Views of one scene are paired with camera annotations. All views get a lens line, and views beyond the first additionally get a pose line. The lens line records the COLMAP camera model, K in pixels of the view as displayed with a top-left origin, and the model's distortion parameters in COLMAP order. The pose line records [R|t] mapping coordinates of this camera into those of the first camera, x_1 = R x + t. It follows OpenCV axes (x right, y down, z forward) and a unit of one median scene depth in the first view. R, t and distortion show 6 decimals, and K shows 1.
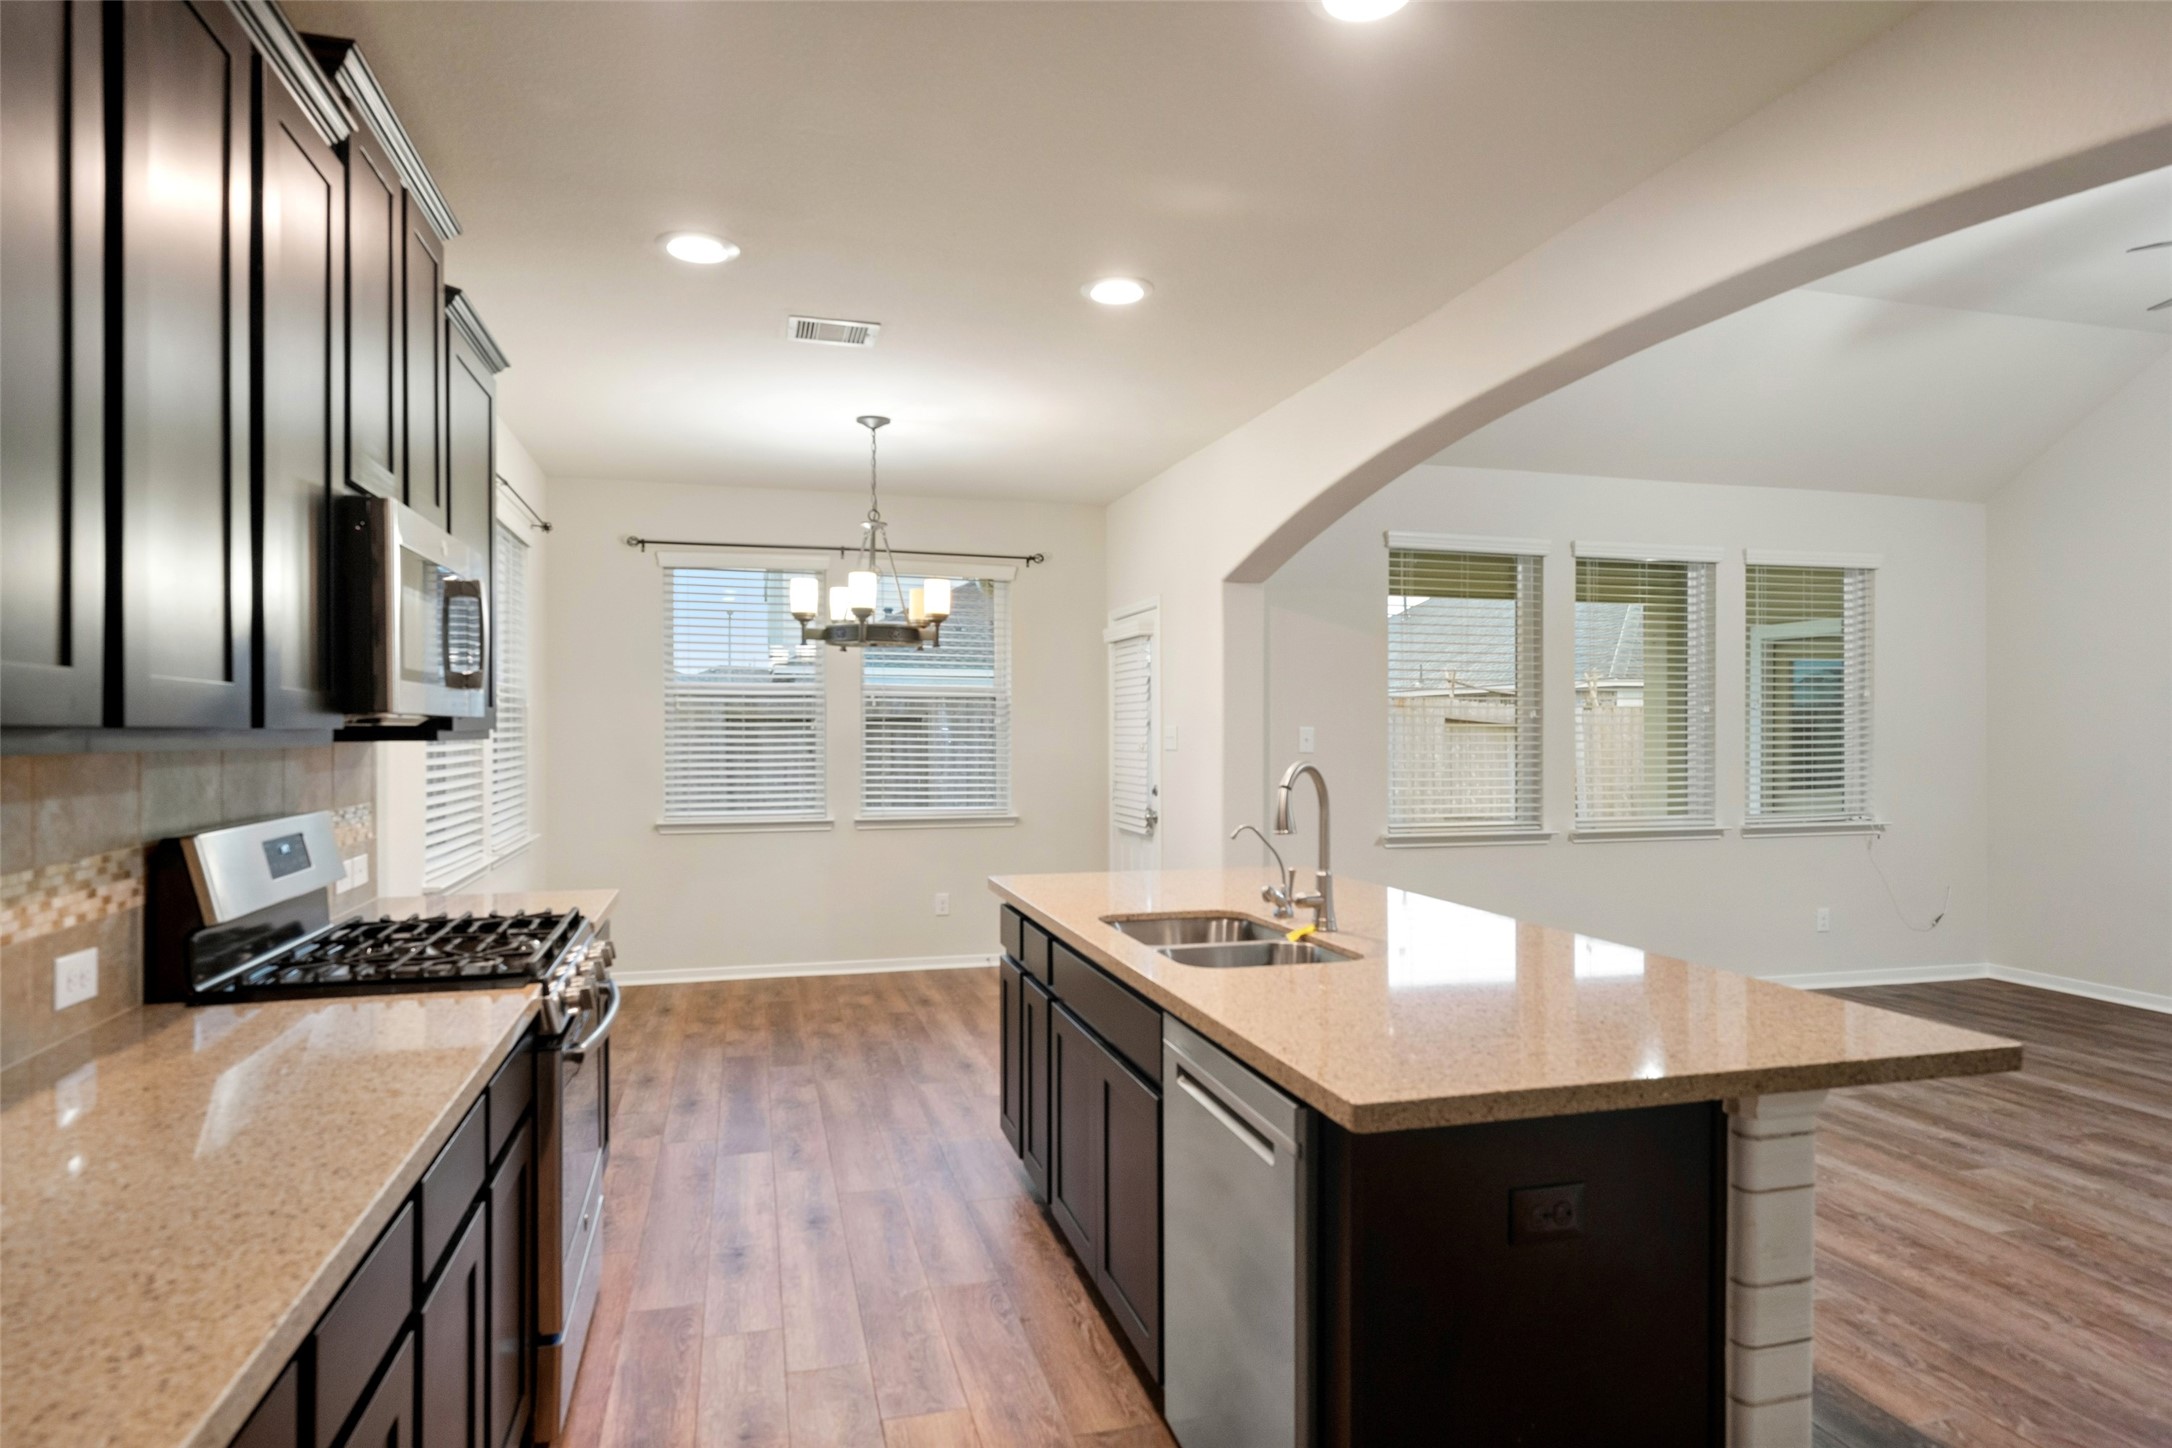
lens RADIAL K [[1203.4, 0, 1078.1], [0, 1203.4, 728.0], [0, 0, 1]] dist [0.008127, -0.002197]
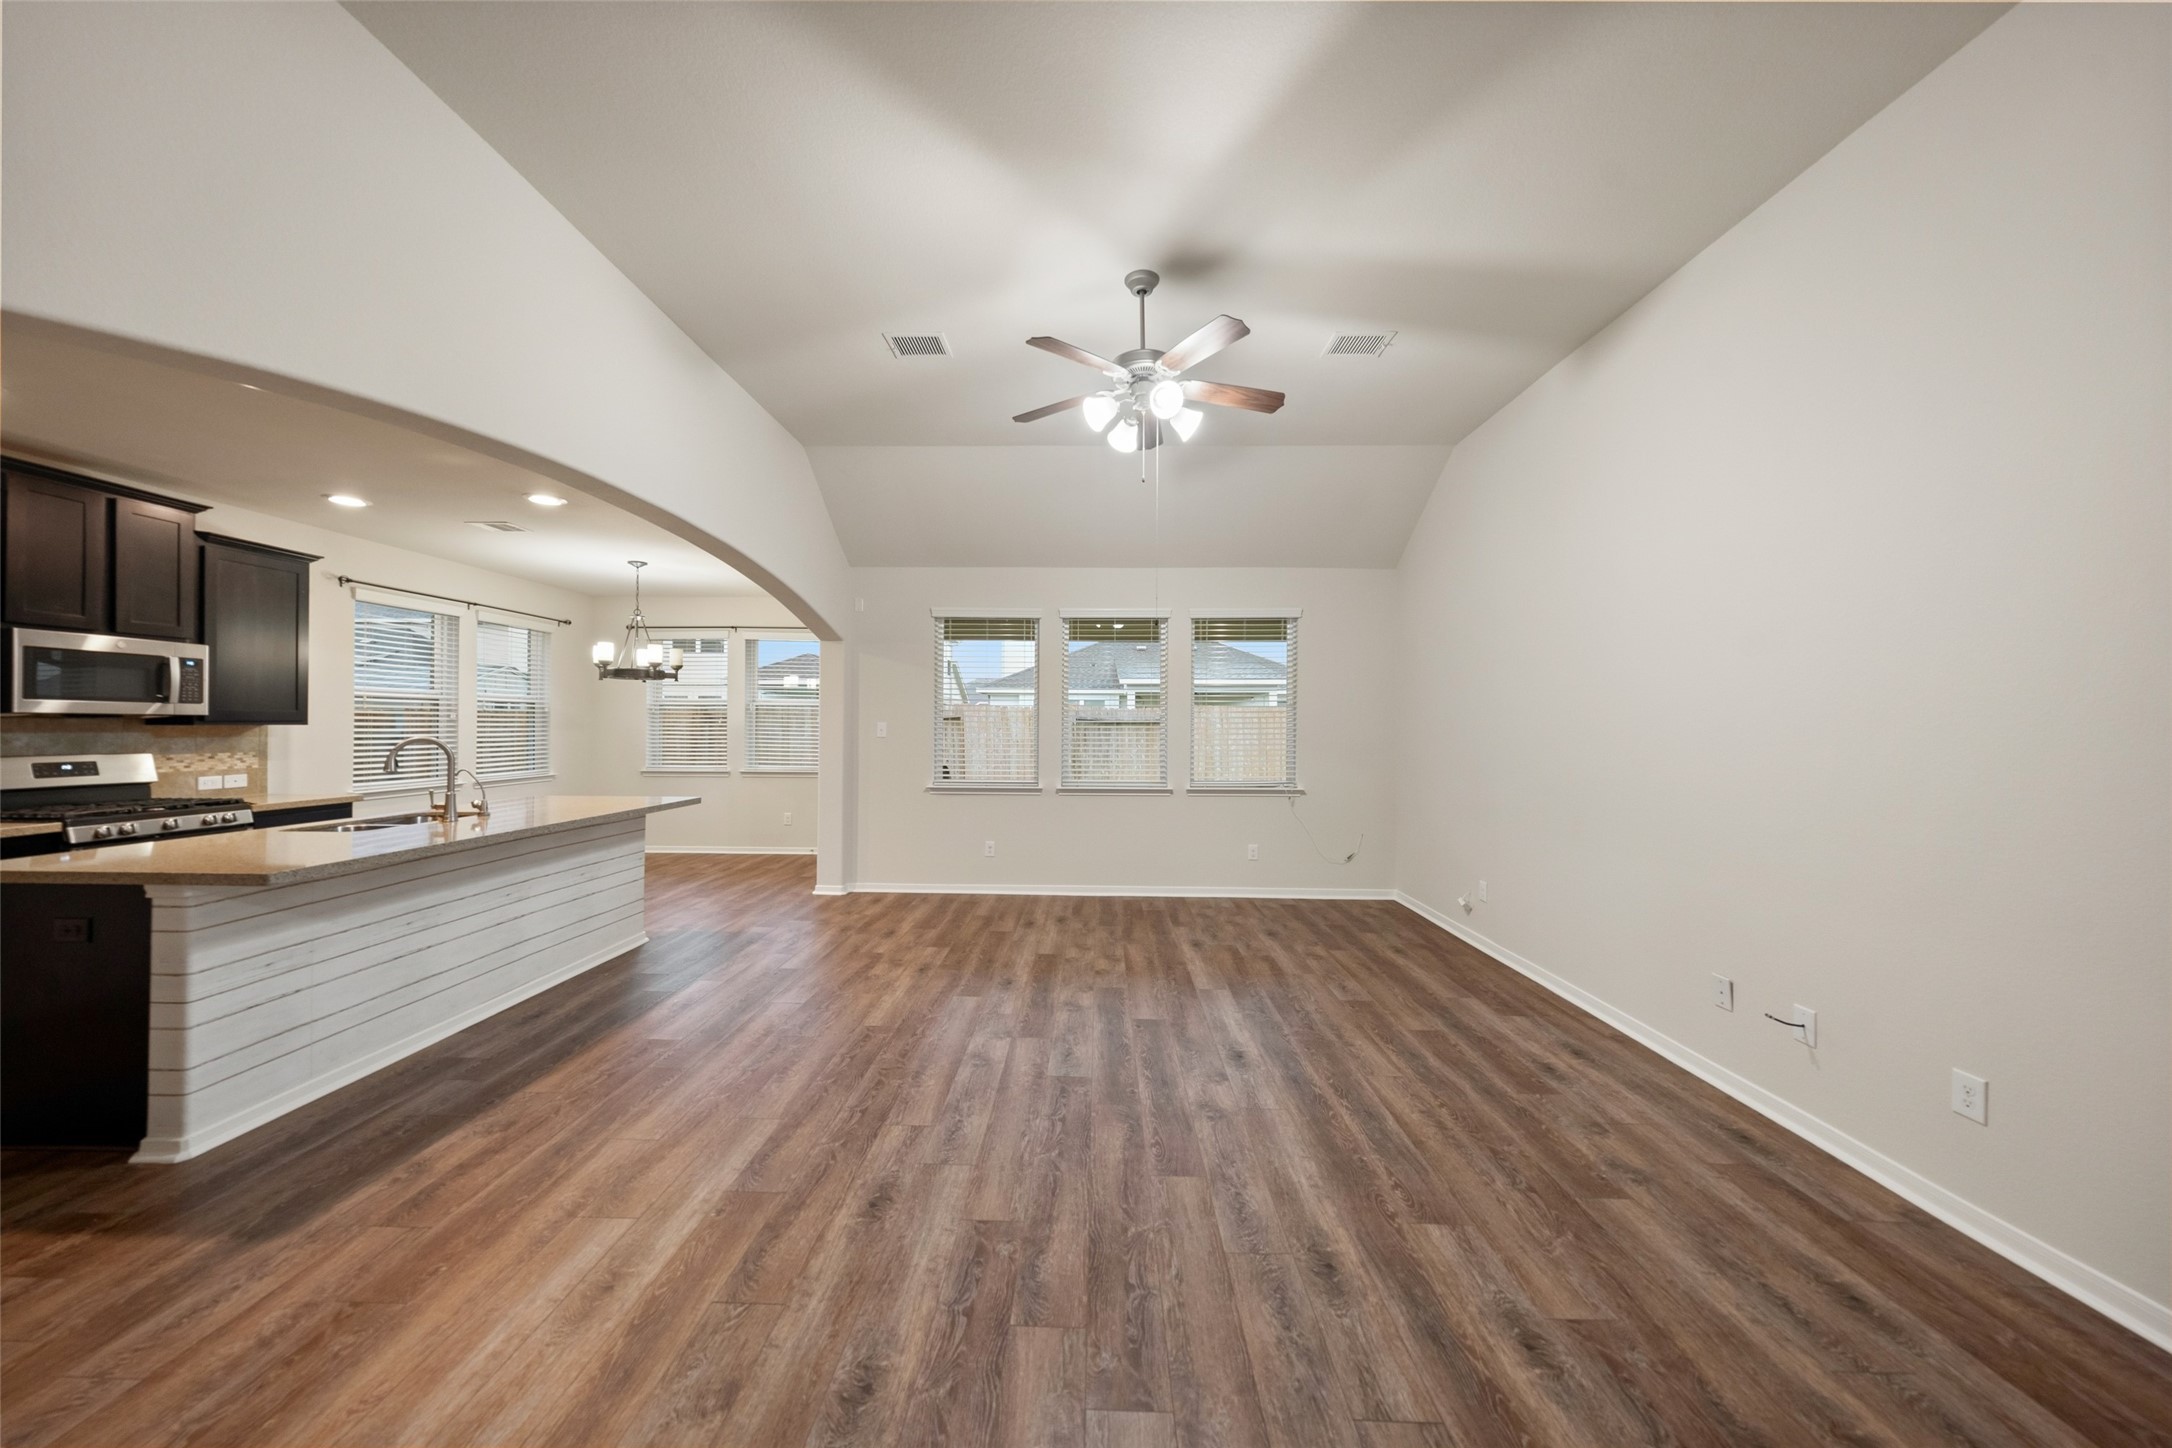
lens RADIAL K [[740.0, 0, 1077.1], [0, 740.0, 716.3], [0, 0, 1]] dist [0.000393, 0.000056]
pose [[0.956371, 0.000300, -0.292156, 1.408621], [-0.003889, 0.999924, -0.011705, 0.003977], [0.292130, 0.012331, 0.956299, 0.115549]]
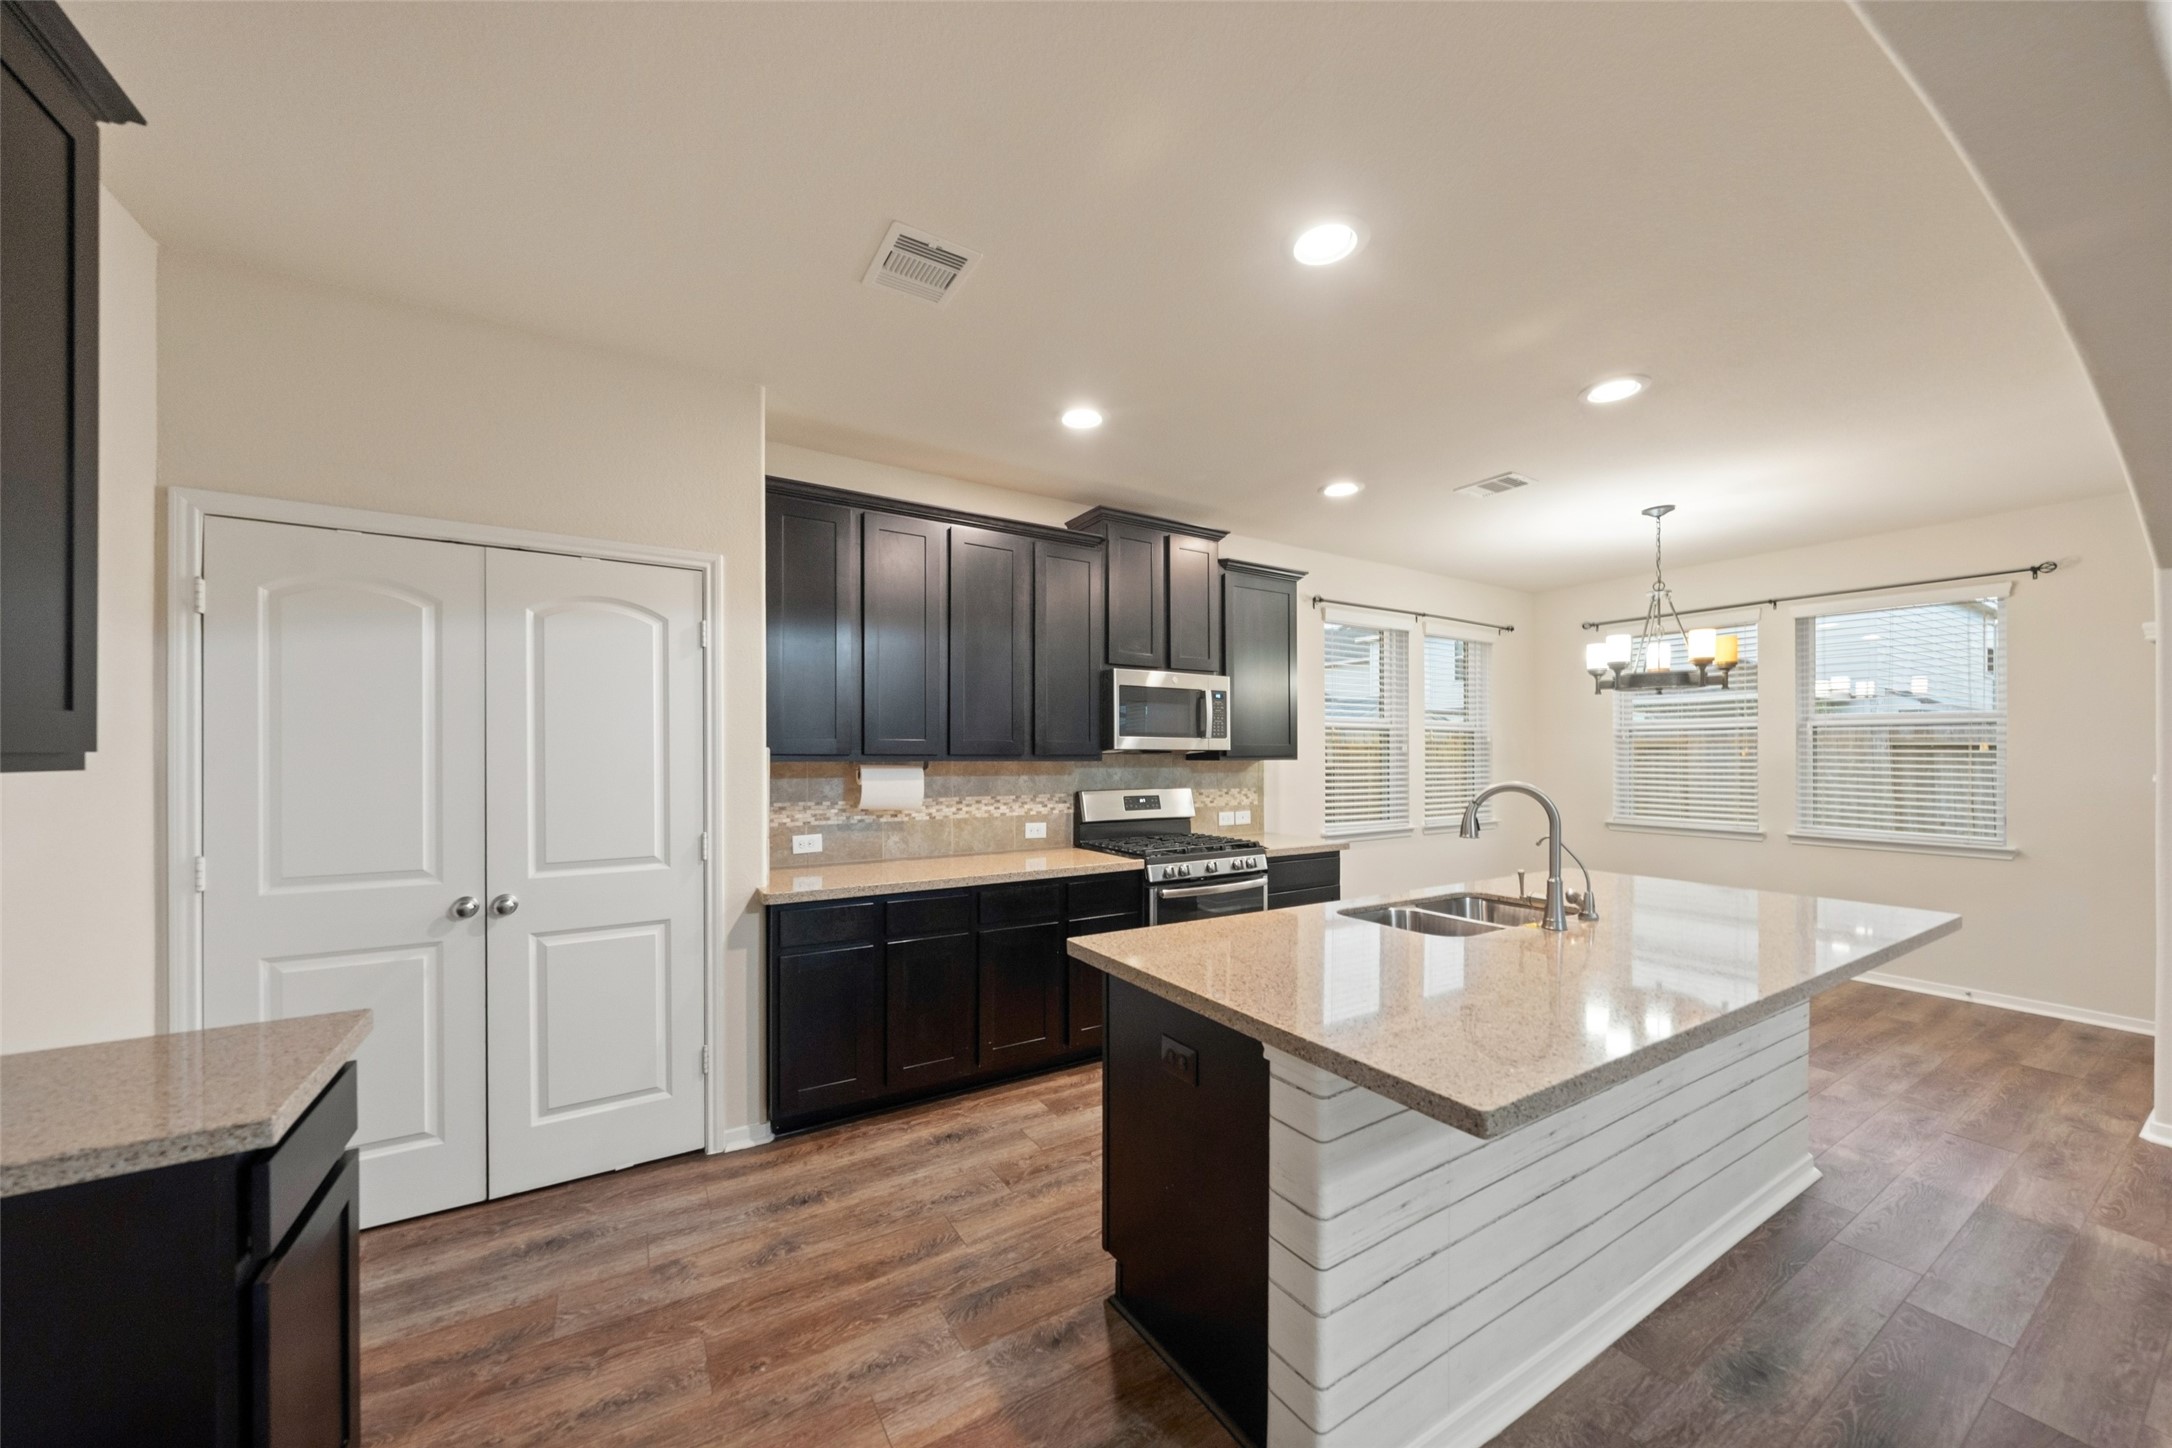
lens RADIAL K [[765.1, 0, 1075.4], [0, 765.1, 754.2], [0, 0, 1]] dist [-0.000219, -0.000027]
pose [[0.272920, 0.001324, -0.962036, 0.717555], [-0.000383, 0.999999, 0.001268, -0.002031], [0.962037, 0.000023, 0.272920, 0.319004]]
